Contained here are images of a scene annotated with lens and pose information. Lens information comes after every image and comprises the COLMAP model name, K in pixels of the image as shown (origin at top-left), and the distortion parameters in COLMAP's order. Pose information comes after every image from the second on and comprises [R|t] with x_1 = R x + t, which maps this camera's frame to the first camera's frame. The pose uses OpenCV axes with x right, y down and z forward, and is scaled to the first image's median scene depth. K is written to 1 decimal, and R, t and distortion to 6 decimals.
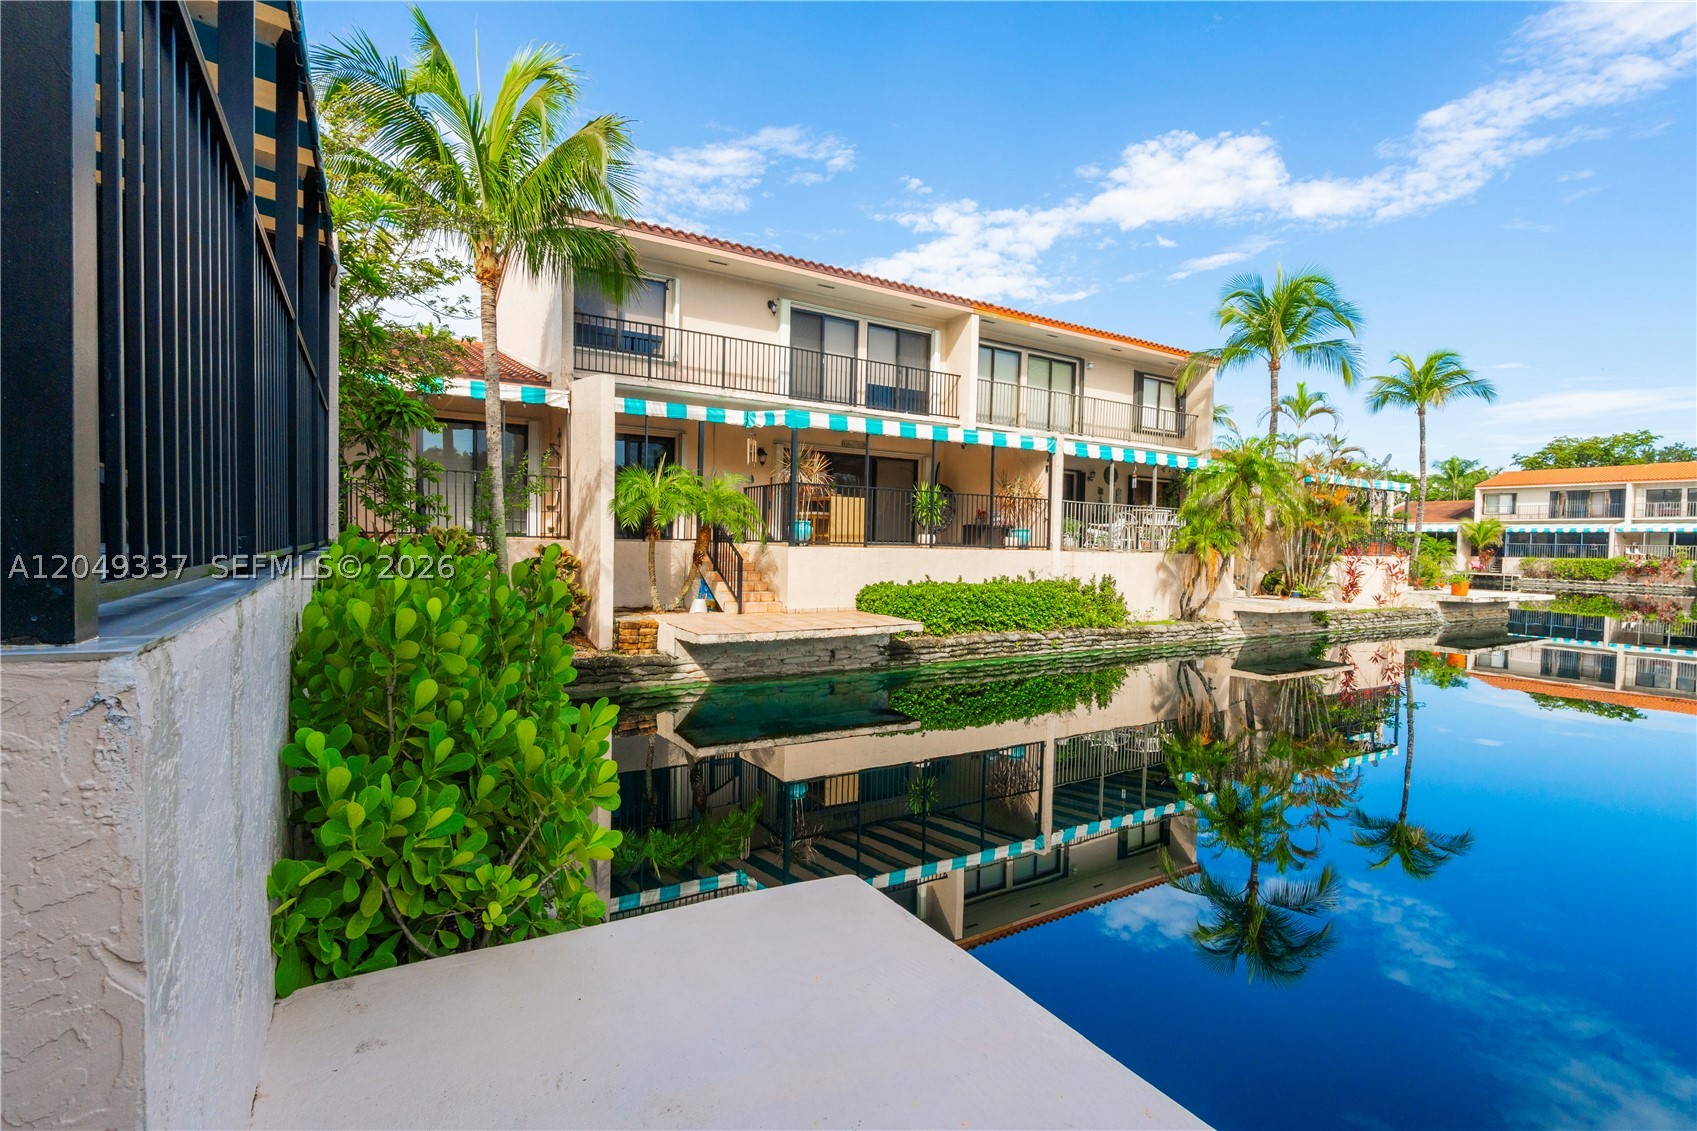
lens RADIAL K [[783.7, 0, 838.5], [0, 783.7, 568.4], [0, 0, 1]] dist [-0.007775, 0.001167]
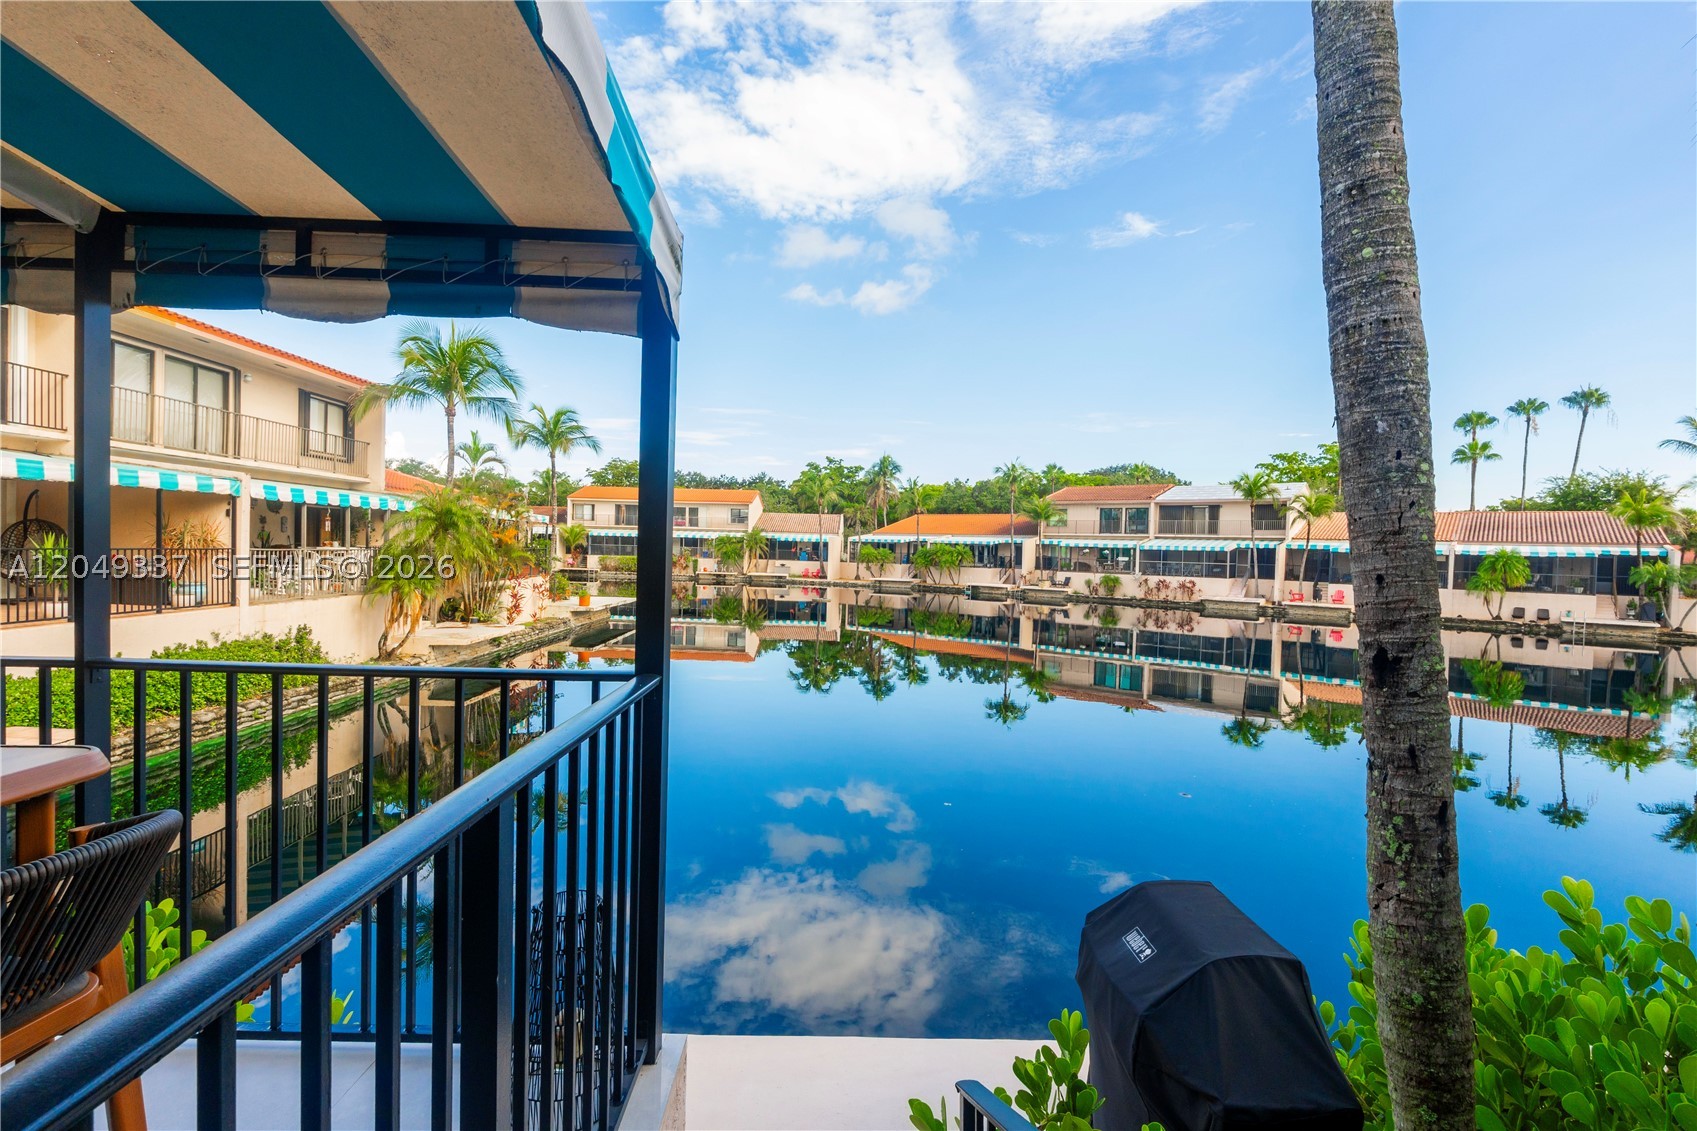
lens RADIAL K [[783.7, 0, 845.3], [0, 783.7, 567.7], [0, 0, 1]] dist [-0.007775, 0.001167]
pose [[0.507317, -0.031273, 0.861192, -0.103755], [0.017930, 0.999508, 0.025734, -0.058012], [-0.861573, 0.002386, 0.507628, -0.026895]]
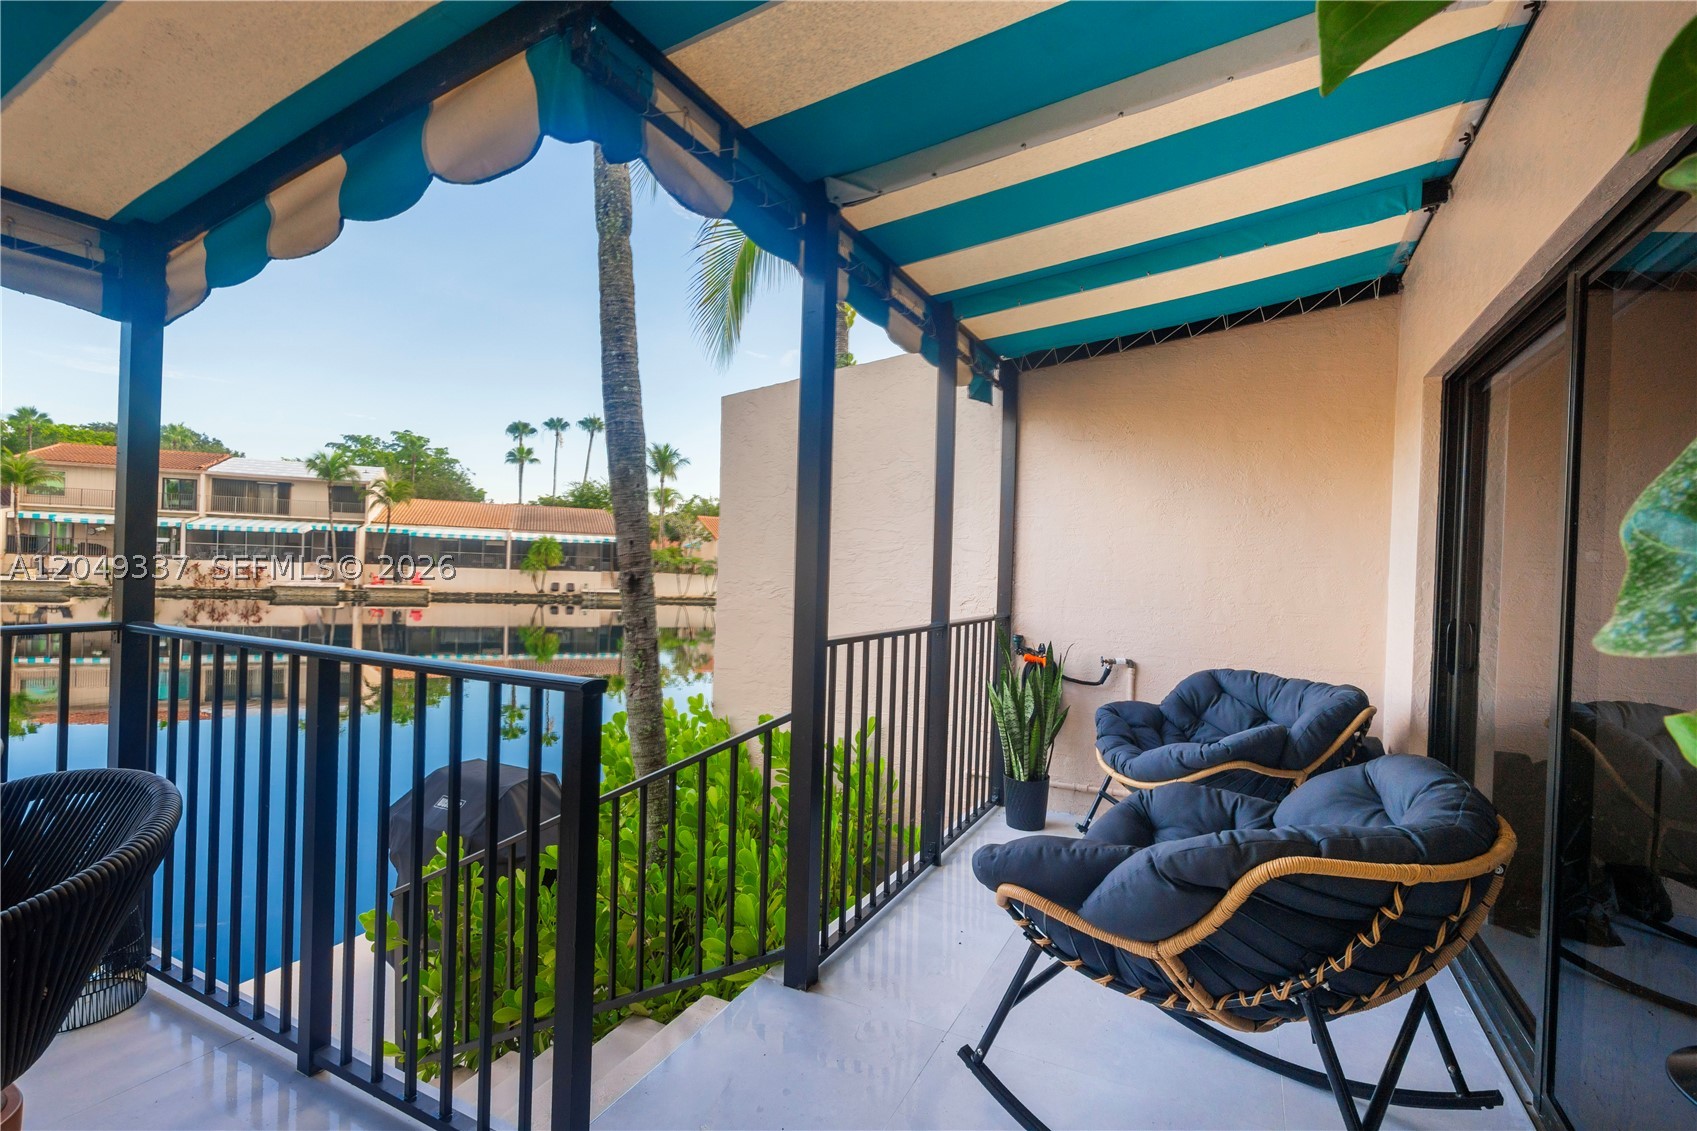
lens RADIAL K [[783.7, 0, 849.9], [0, 783.7, 564.8], [0, 0, 1]] dist [-0.007775, 0.001167]
pose [[-0.523265, -0.044994, 0.850981, -0.174145], [-0.015318, 0.998940, 0.043398, -0.057252], [-0.852032, 0.009673, -0.523400, 0.012848]]
